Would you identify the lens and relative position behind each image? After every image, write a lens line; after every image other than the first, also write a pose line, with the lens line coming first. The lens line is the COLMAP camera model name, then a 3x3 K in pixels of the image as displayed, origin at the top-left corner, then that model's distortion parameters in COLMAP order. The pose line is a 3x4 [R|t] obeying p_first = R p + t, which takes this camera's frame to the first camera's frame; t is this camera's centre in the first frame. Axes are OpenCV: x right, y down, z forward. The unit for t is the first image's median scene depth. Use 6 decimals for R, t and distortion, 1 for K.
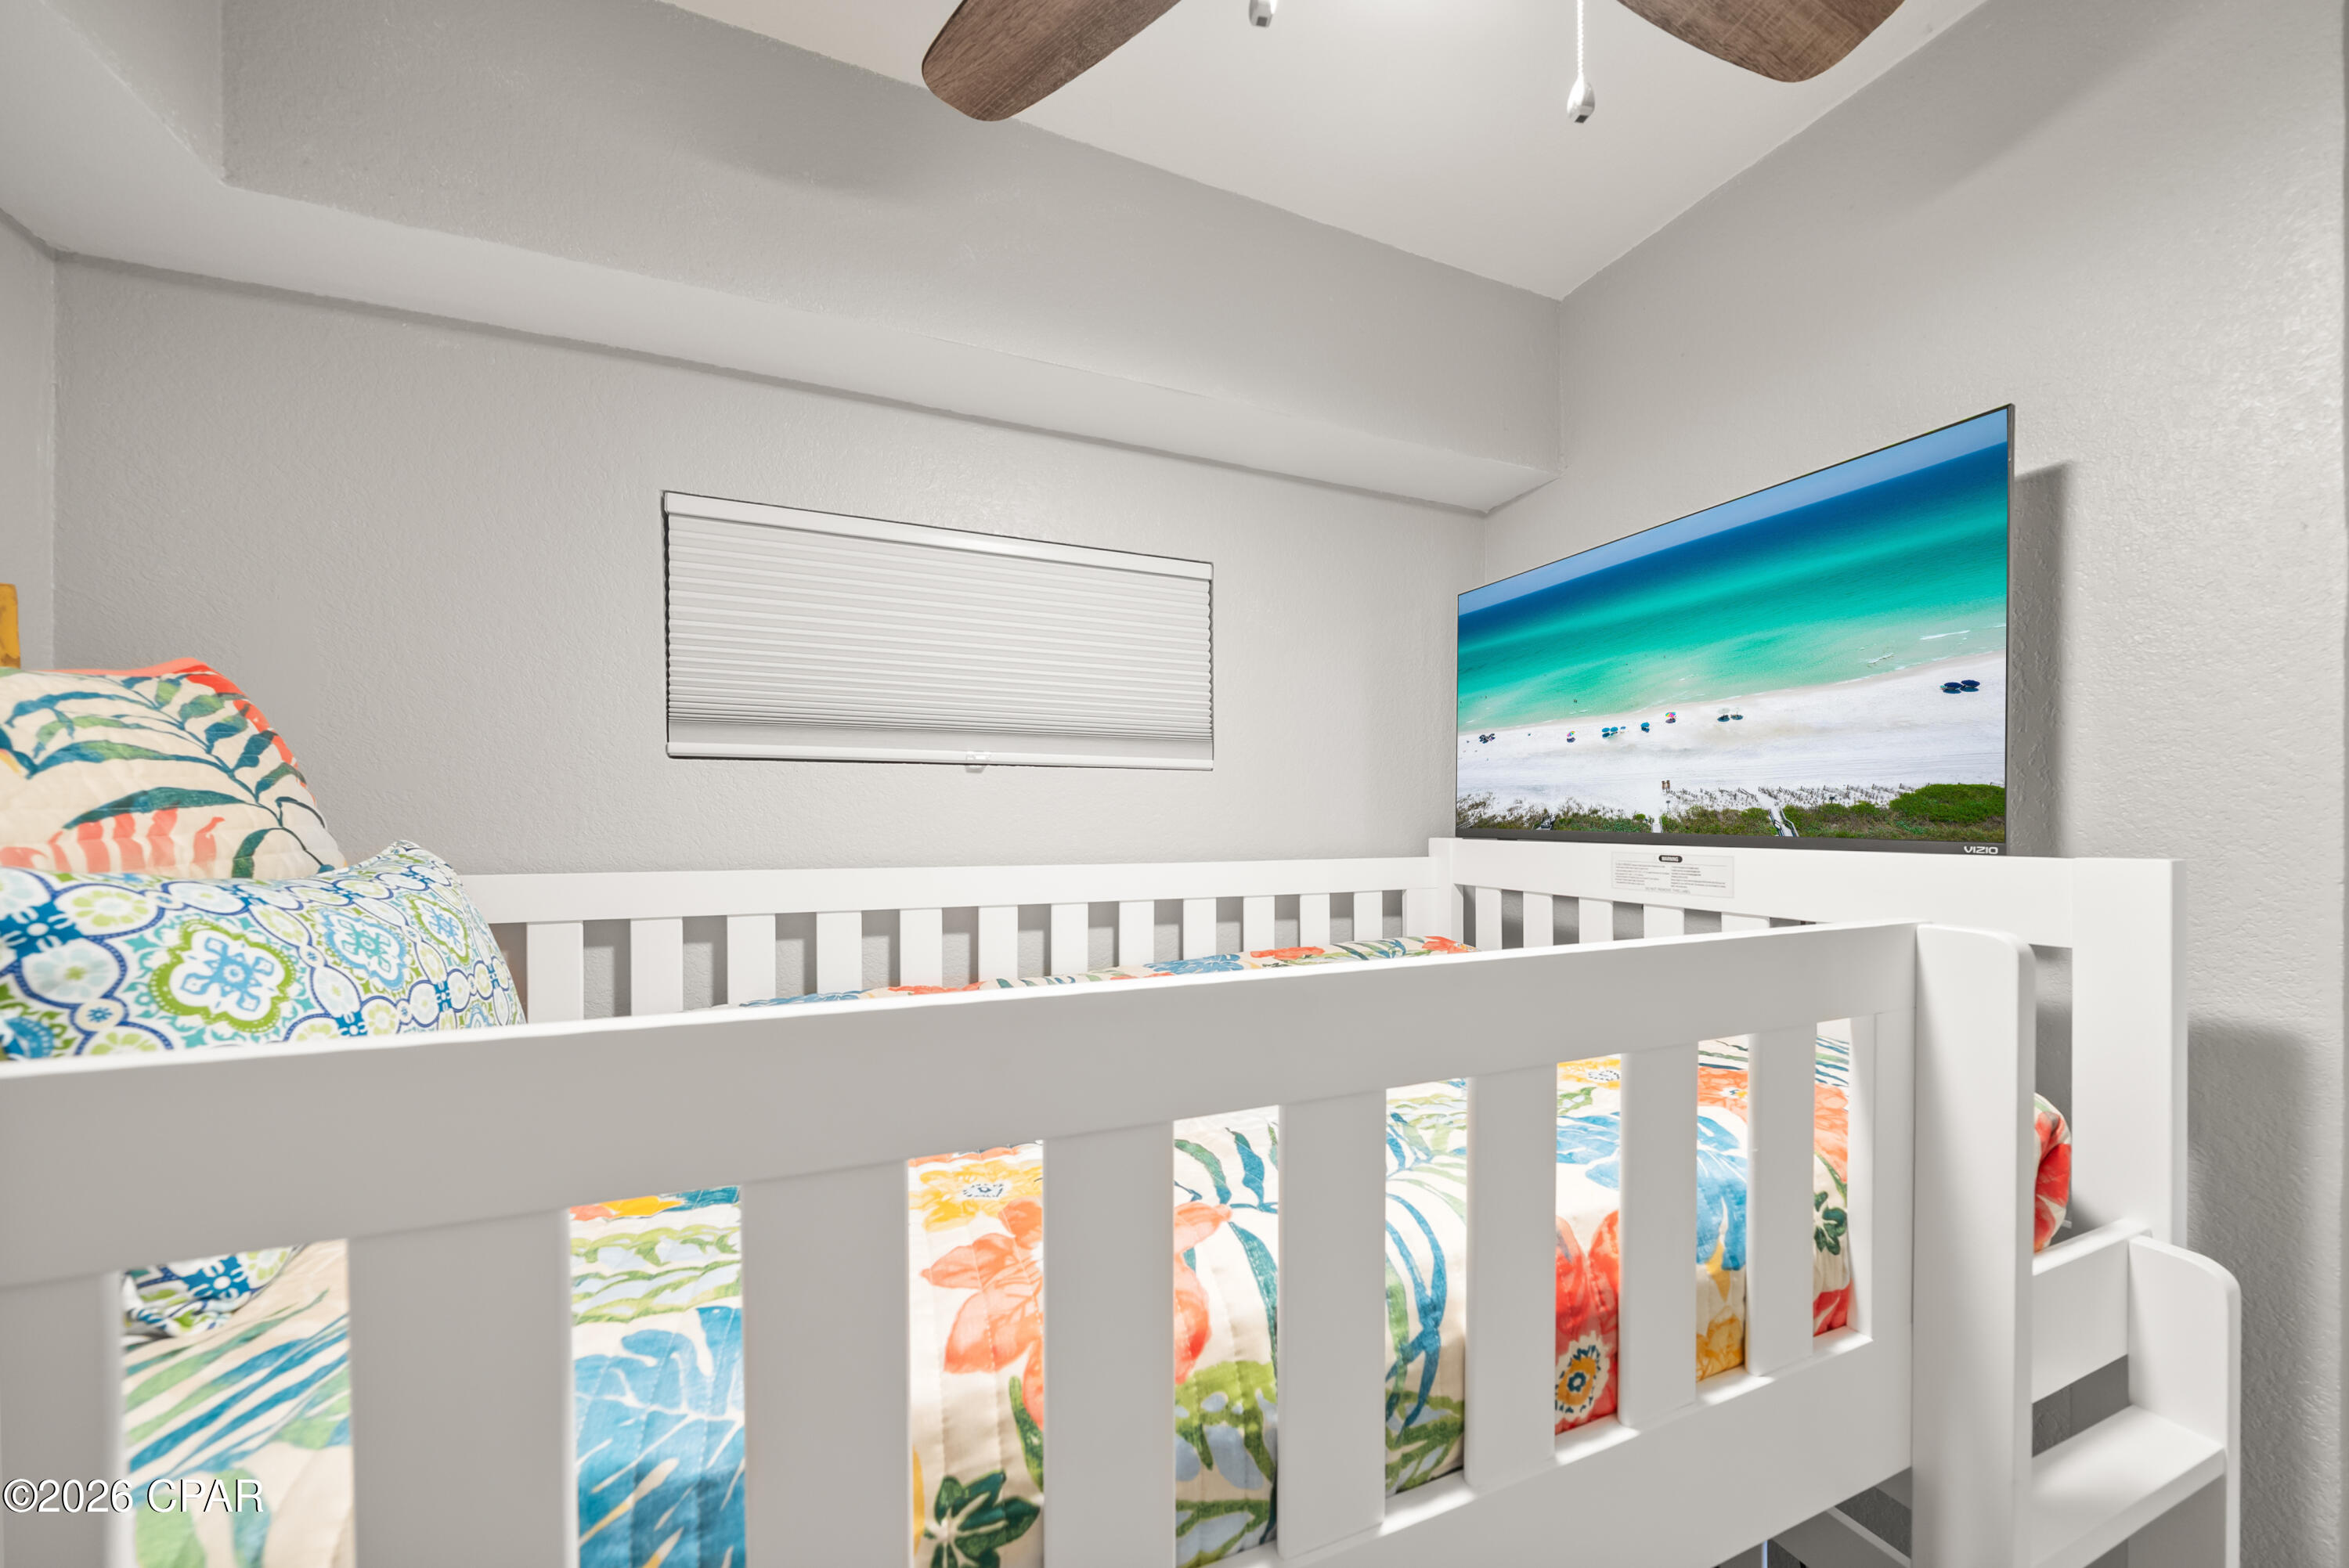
lens RADIAL K [[811.6, 0, 1168.0], [0, 811.6, 819.9], [0, 0, 1]] dist [-0.002259, 0.000355]
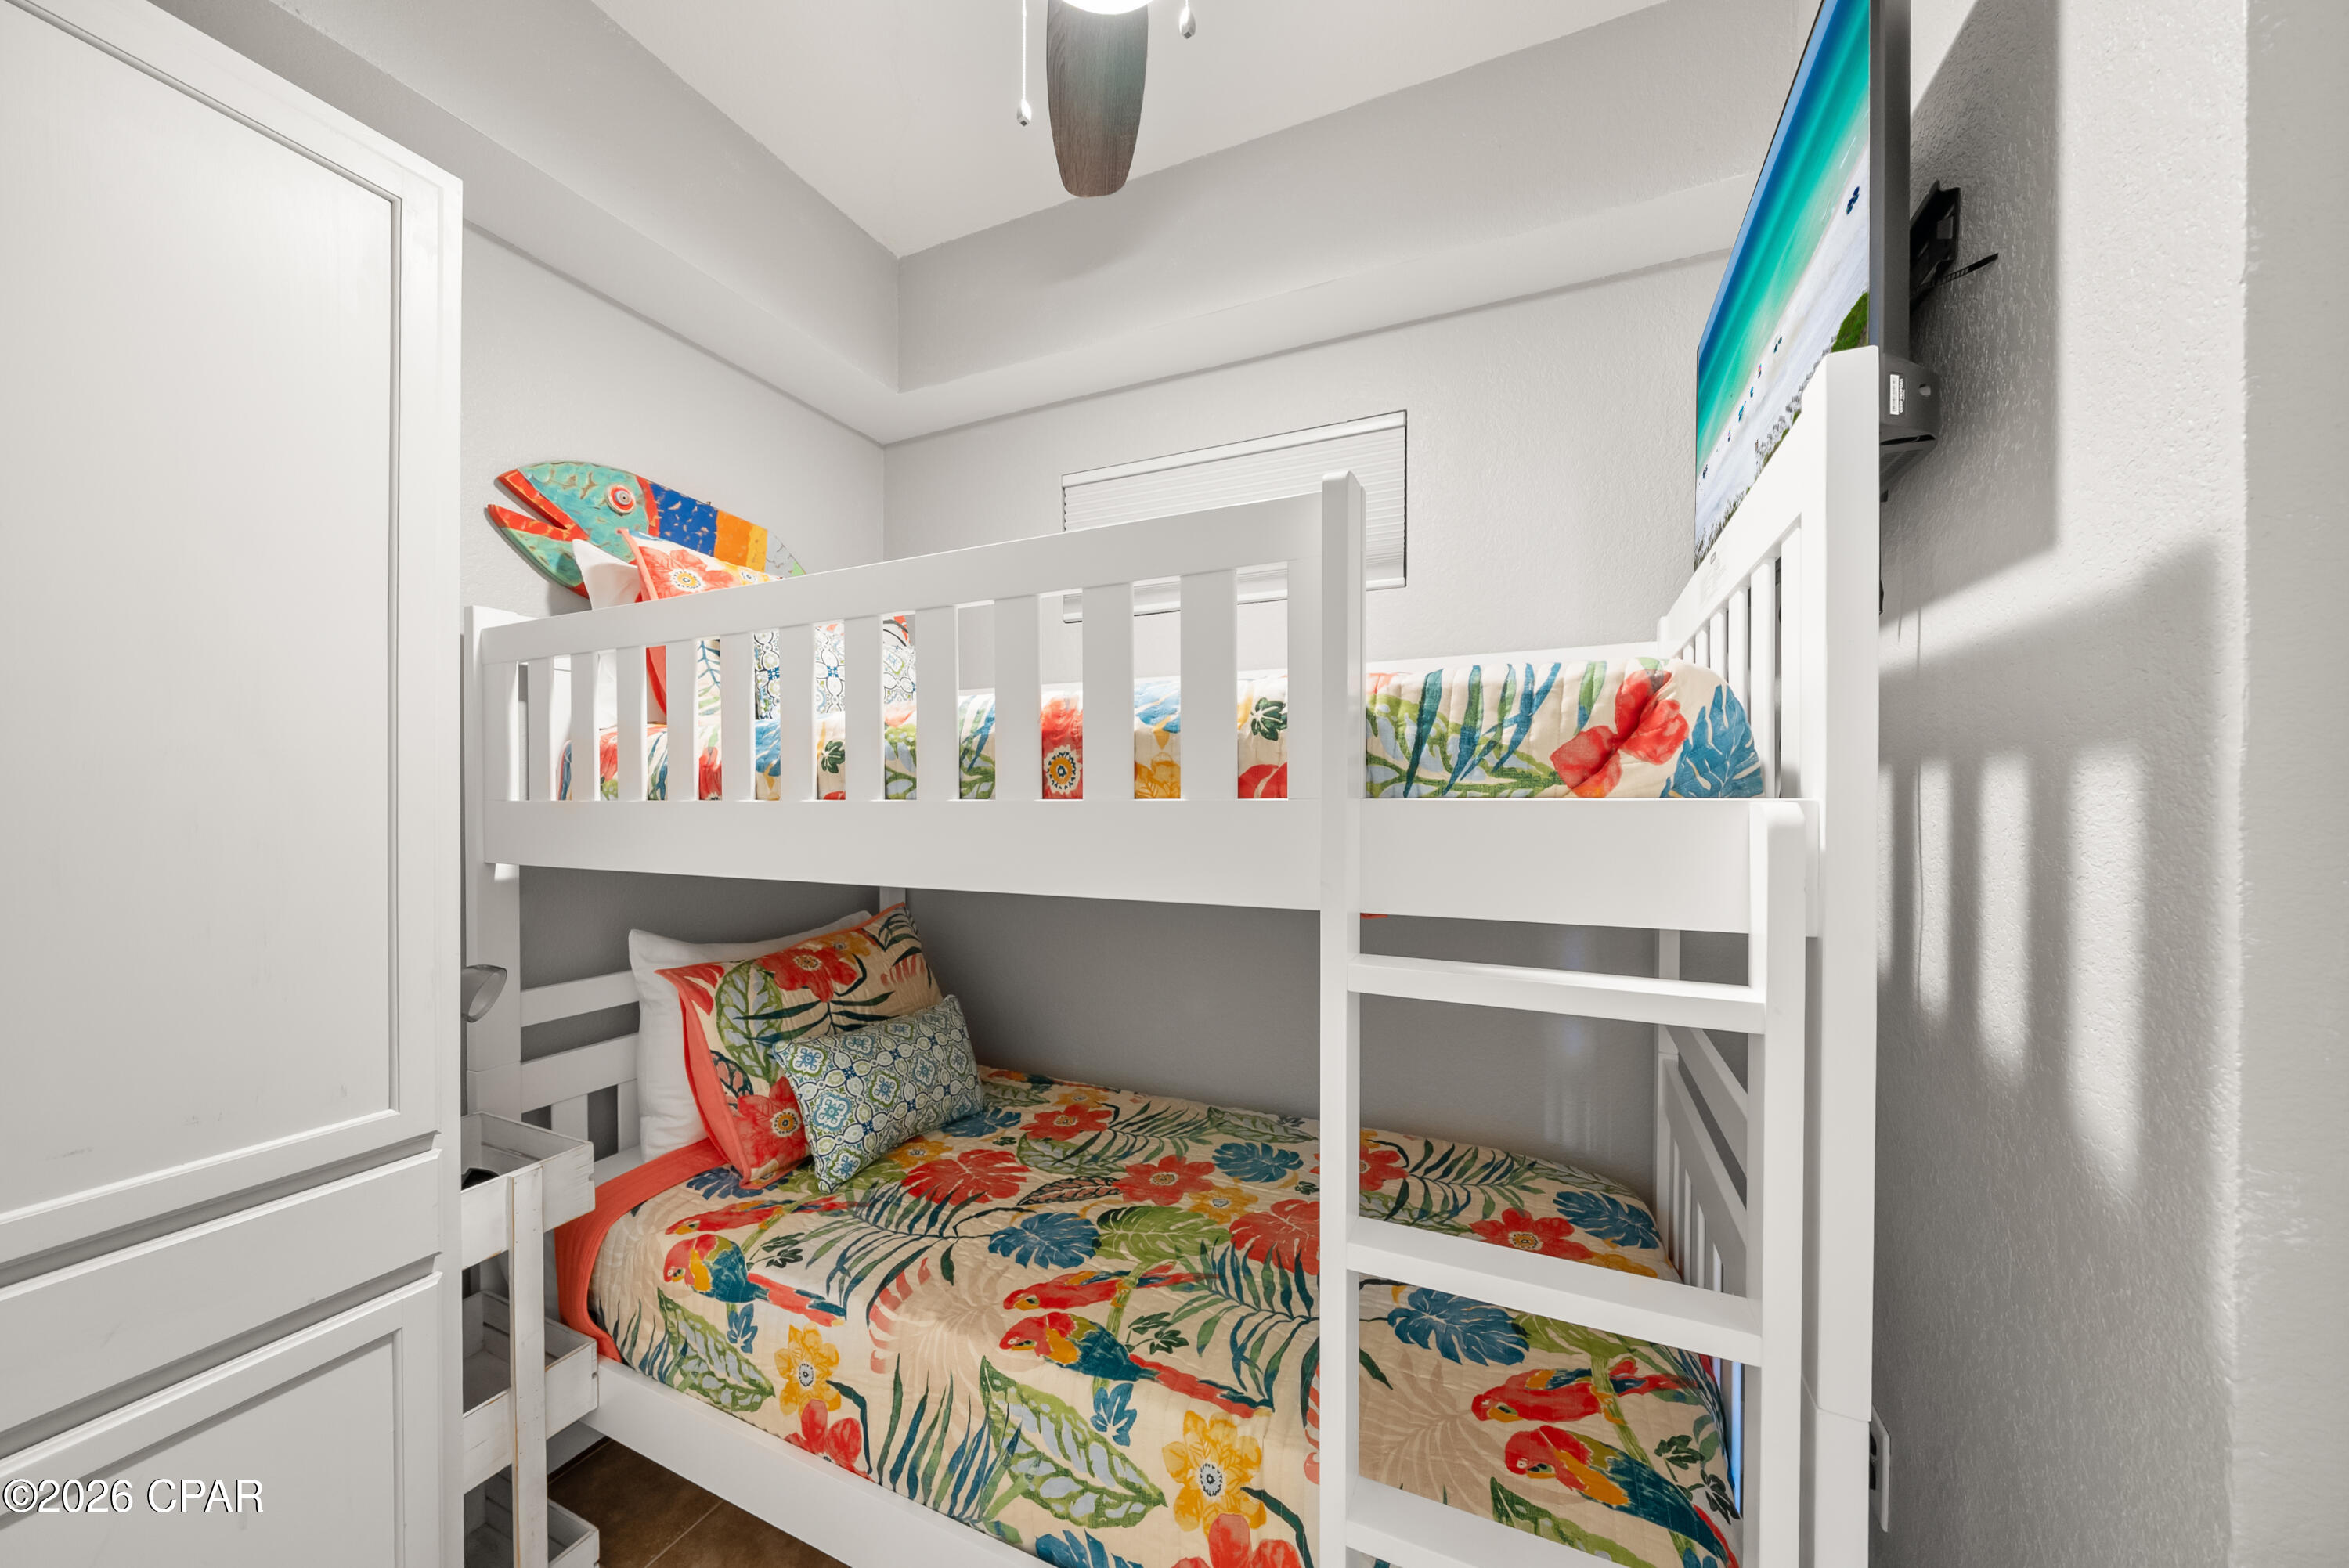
lens RADIAL K [[811.6, 0, 1181.6], [0, 811.6, 800.9], [0, 0, 1]] dist [-0.002259, 0.000355]
pose [[0.692980, -0.000121, -0.720957, 2.069022], [-0.005905, 0.999965, -0.005844, 0.777657], [0.720933, 0.008307, 0.692955, -0.099438]]
